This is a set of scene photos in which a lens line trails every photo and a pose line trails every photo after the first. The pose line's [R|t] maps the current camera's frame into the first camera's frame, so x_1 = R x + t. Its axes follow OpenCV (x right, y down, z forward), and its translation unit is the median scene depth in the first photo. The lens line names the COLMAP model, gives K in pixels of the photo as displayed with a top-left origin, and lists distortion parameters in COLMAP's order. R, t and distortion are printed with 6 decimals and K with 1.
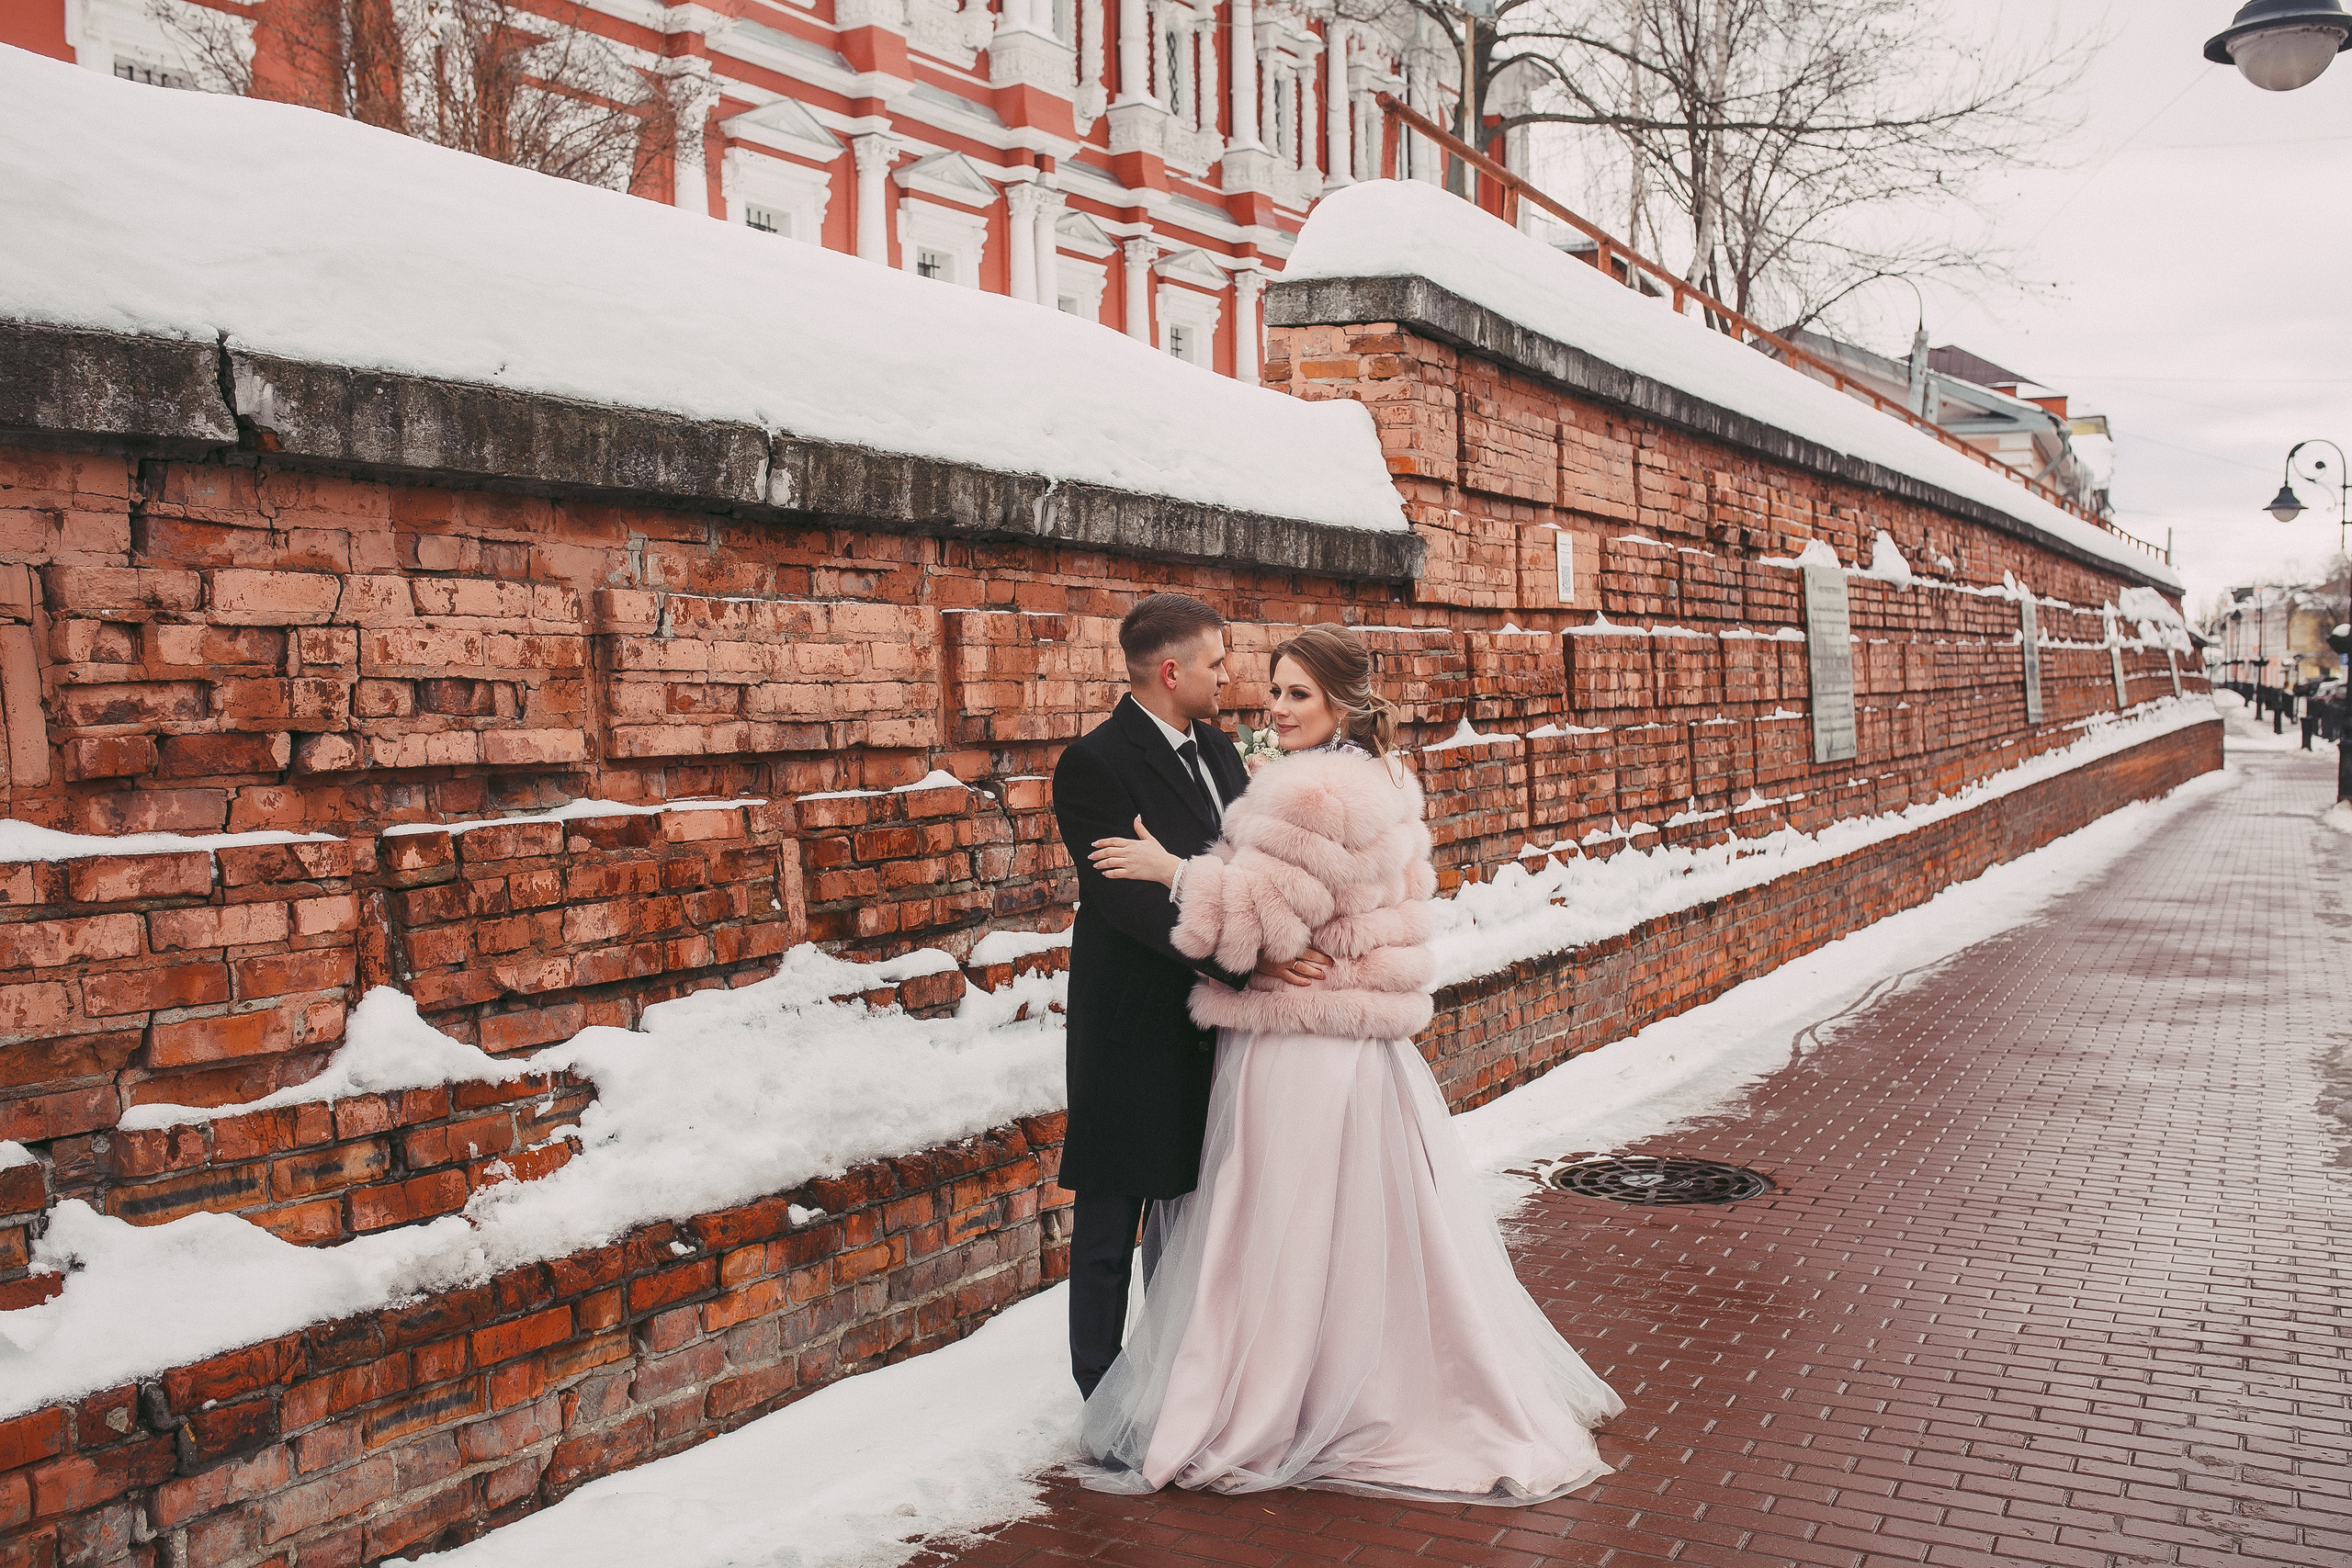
lens RADIAL K [[2325.8, 0, 1184.1], [0, 2325.8, 789.8], [0, 0, 1]] dist [-0.050948, 0.000000]
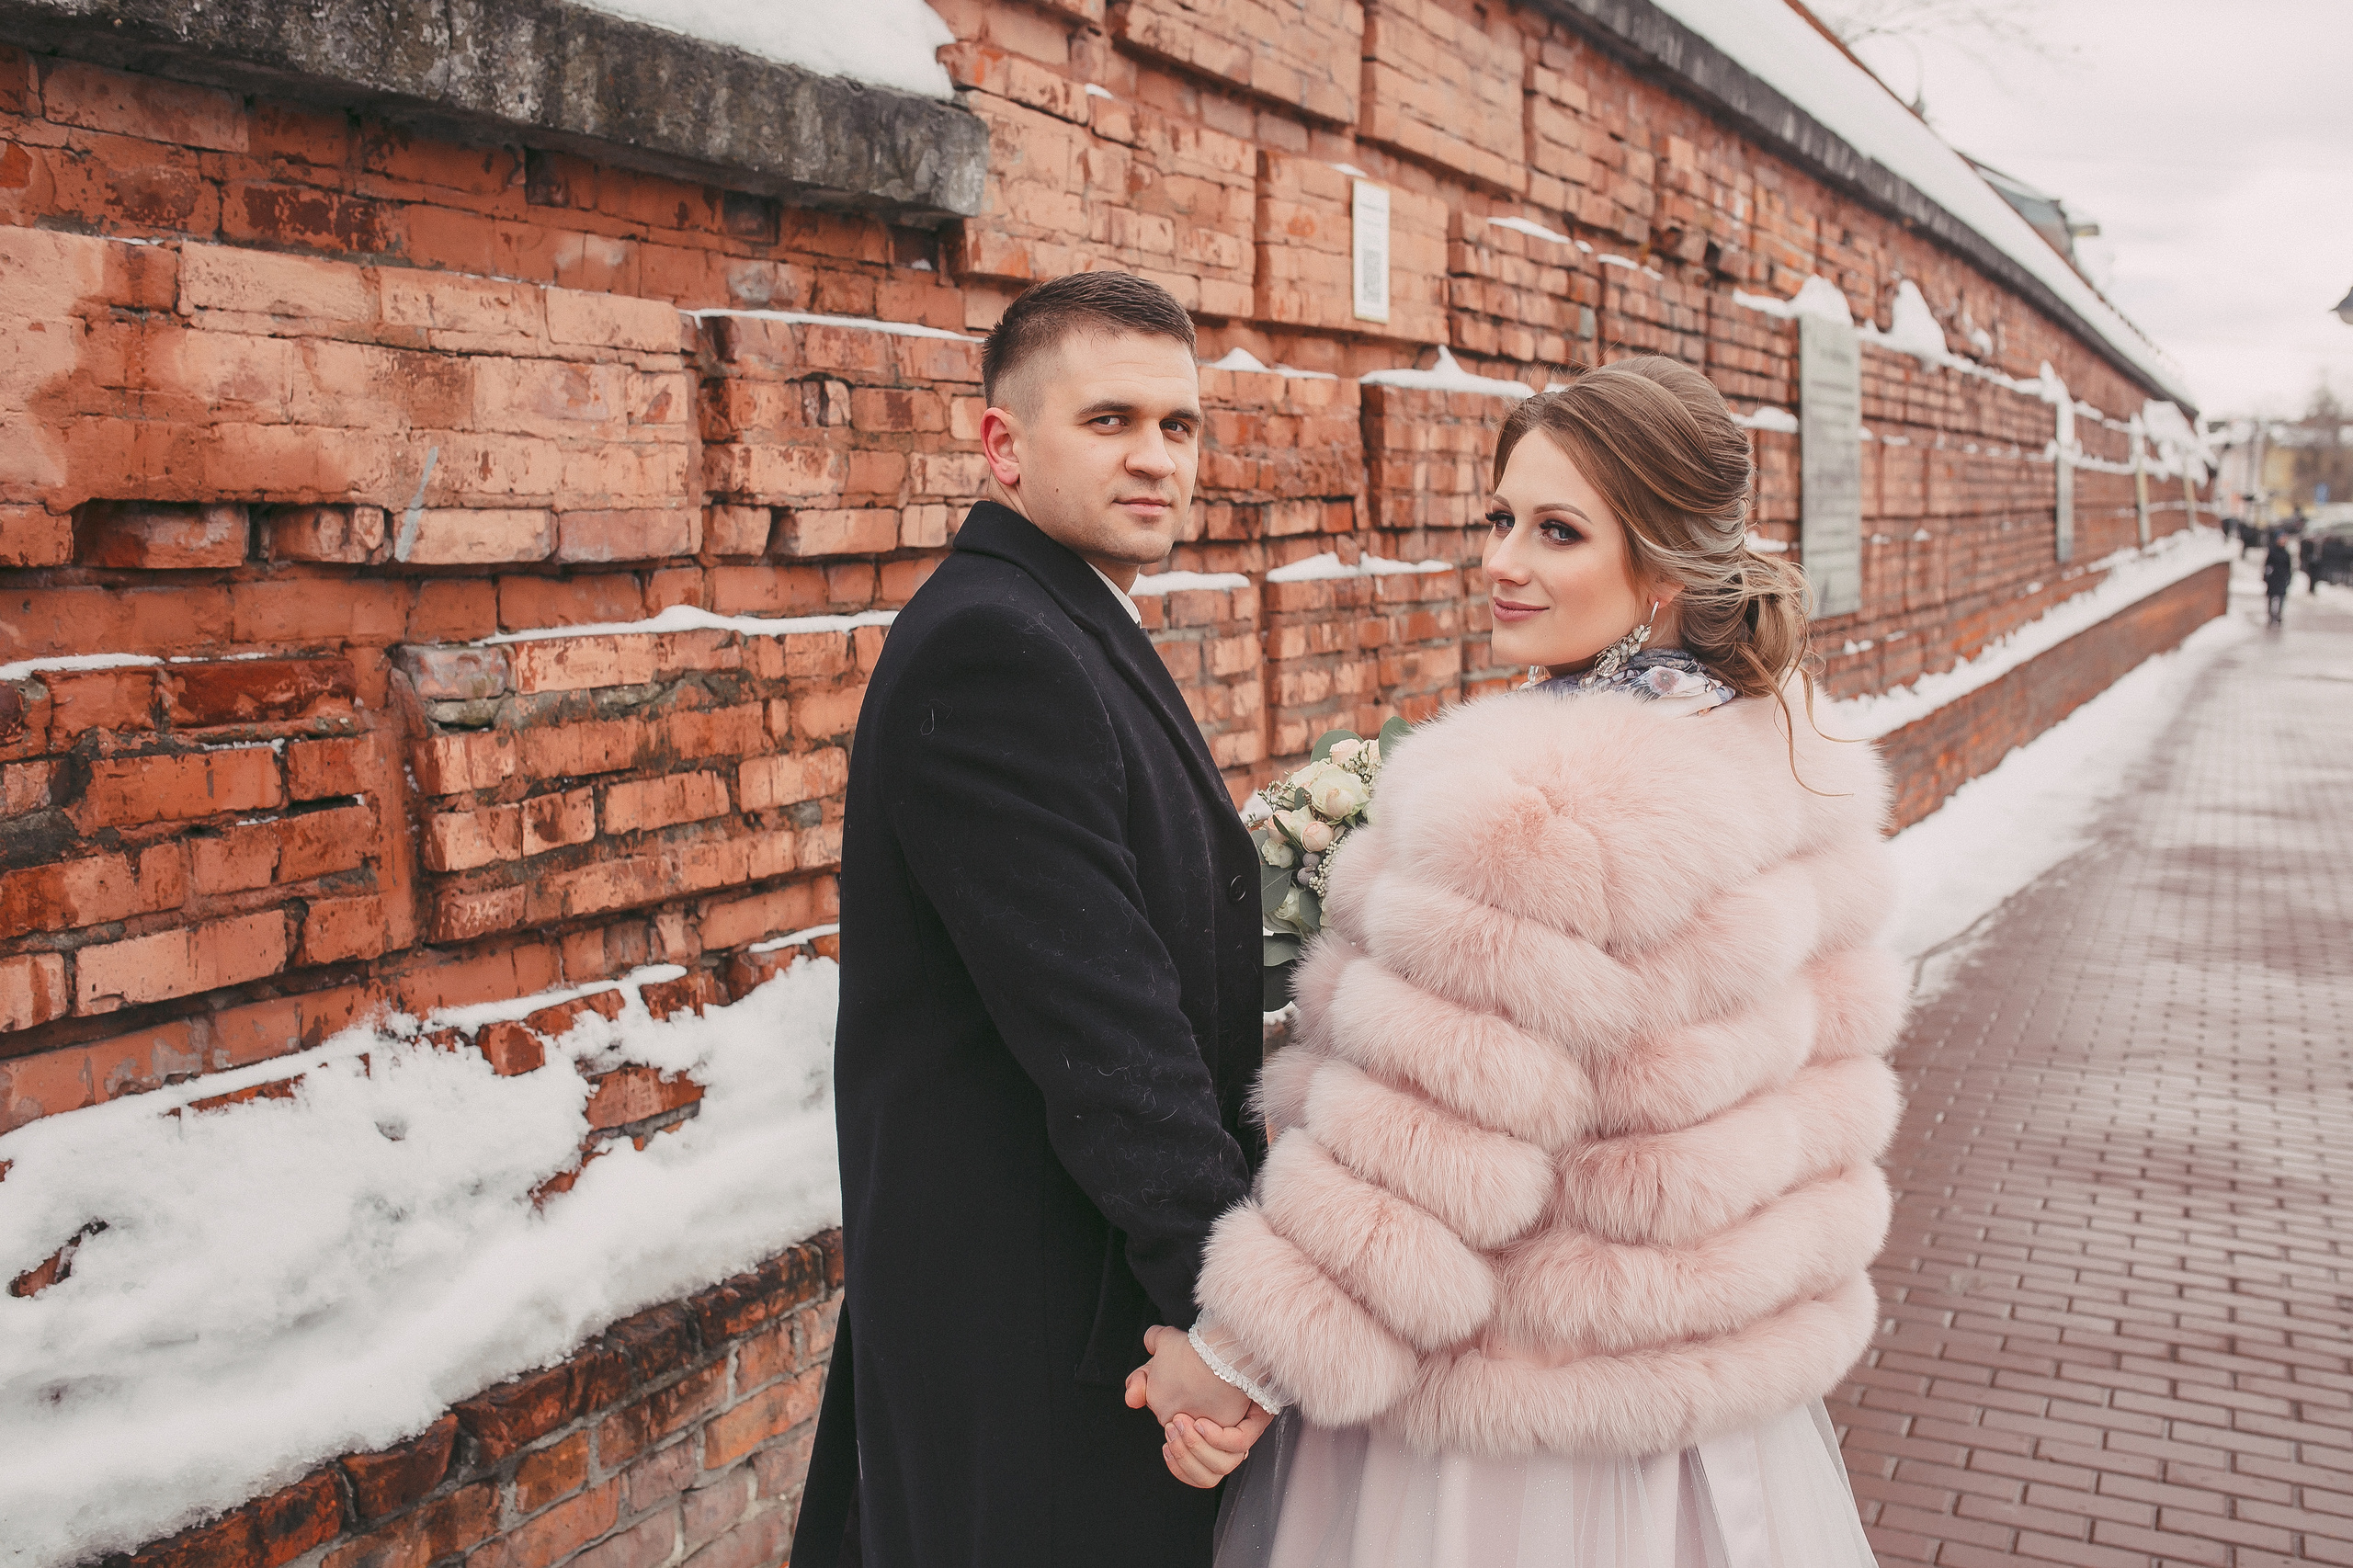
lens RADIAL K [[2326.9, 0, 1169.4], [0, 2326.9, 774.1], [0, 0, 1]] dist [-0.050948, 0.000000]
pose [[0.999307, 0.031713, 0.019468, 0.092114], [-0.033154, 0.996336, 0.078838, -0.015444], [-0.016897, -0.079429, 0.996697, 0.387349]]
